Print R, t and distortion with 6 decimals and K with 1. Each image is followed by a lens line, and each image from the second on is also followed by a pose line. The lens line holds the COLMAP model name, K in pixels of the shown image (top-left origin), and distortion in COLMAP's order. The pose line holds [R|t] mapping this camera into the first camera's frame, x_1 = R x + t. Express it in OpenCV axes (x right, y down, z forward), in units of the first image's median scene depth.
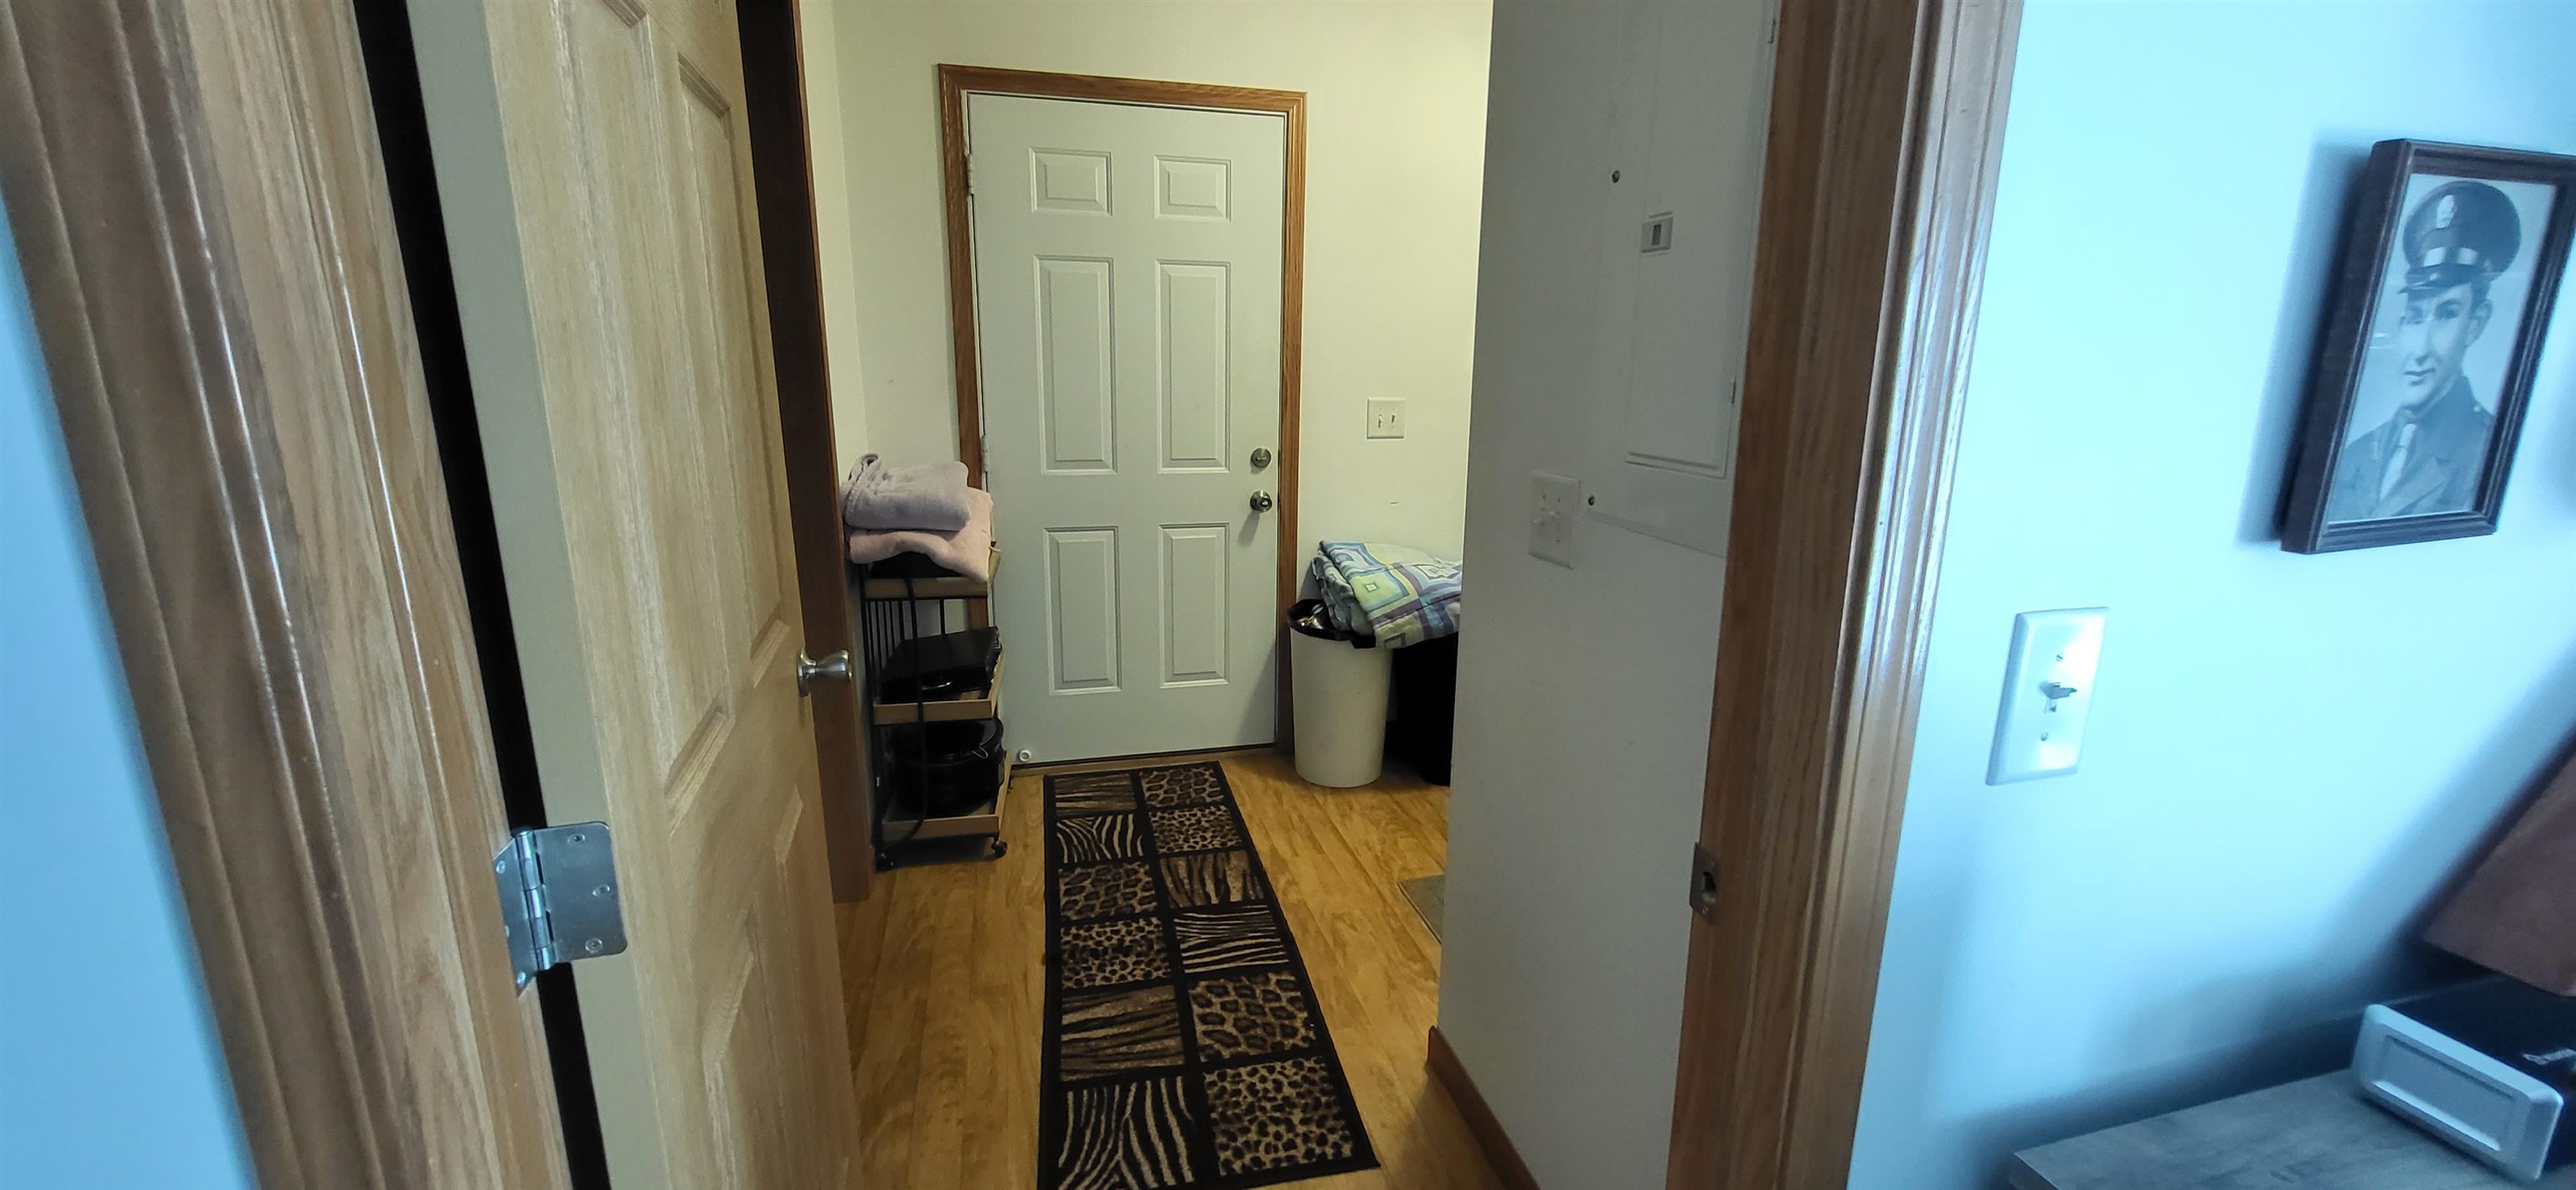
lens RADIAL K [[1026.8, 0, 1284.3], [0, 1026.8, 585.1], [0, 0, 1]] dist [0.007414, -0.000204]
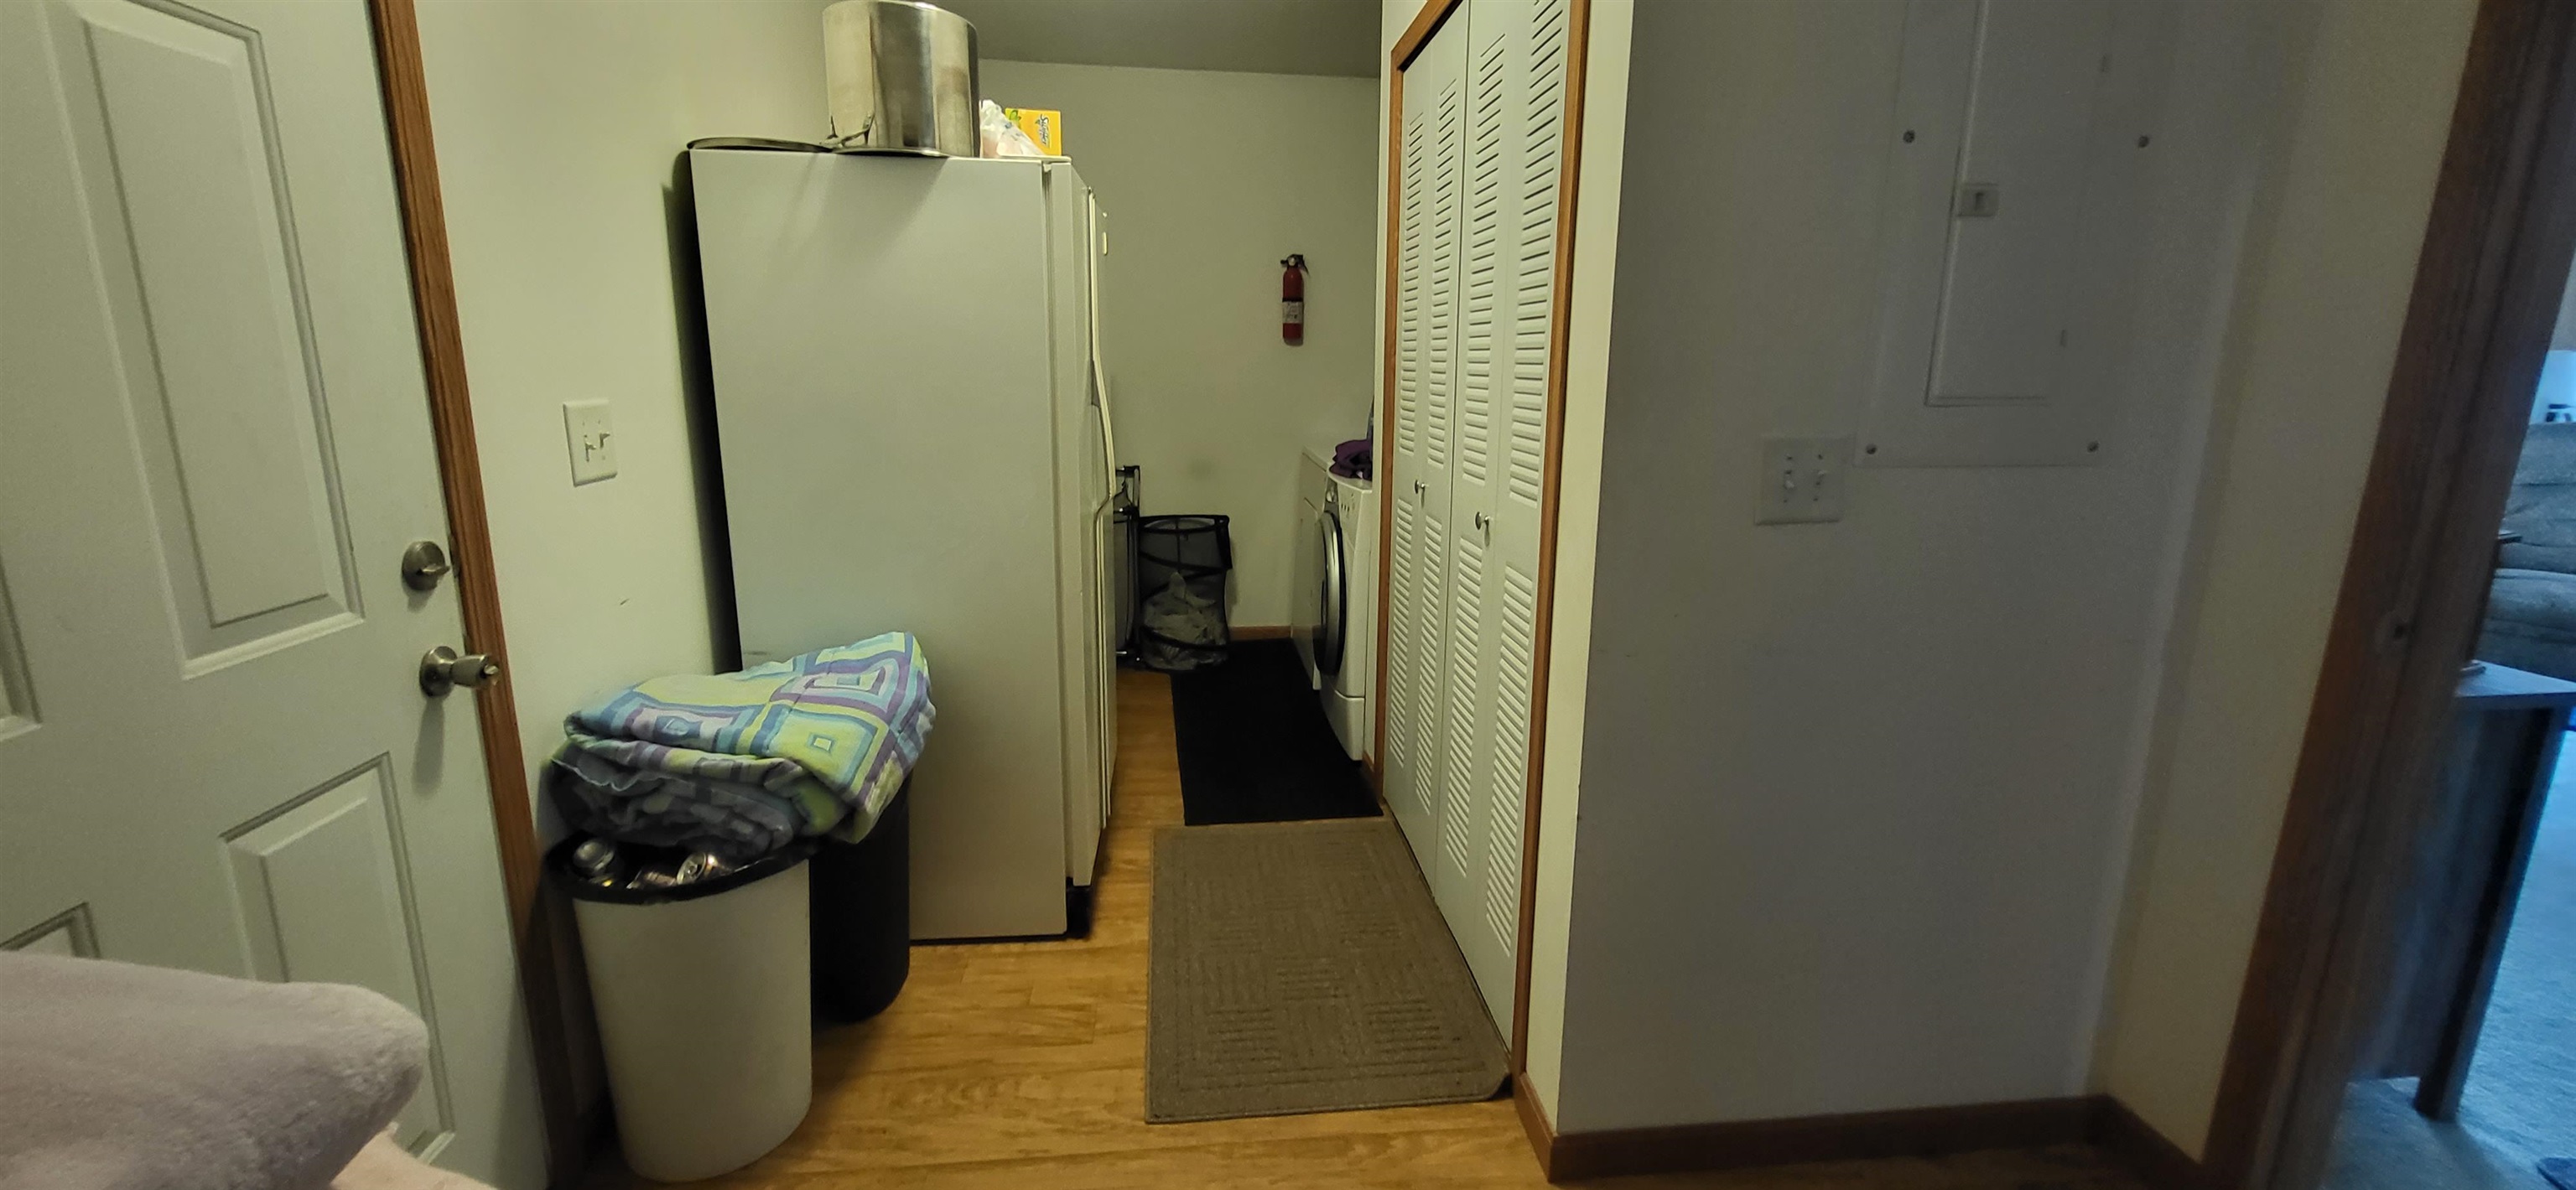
lens RADIAL K [[1026.8, 0, 1281.3], [0, 1026.8, 581.2], [0, 0, 1]] dist [0.007414, -0.000204]
pose [[0.156098, -0.223838, 0.962045, -0.387235], [0.217777, 0.957815, 0.187518, -0.131241], [-0.963435, 0.180240, 0.198259, 0.651968]]
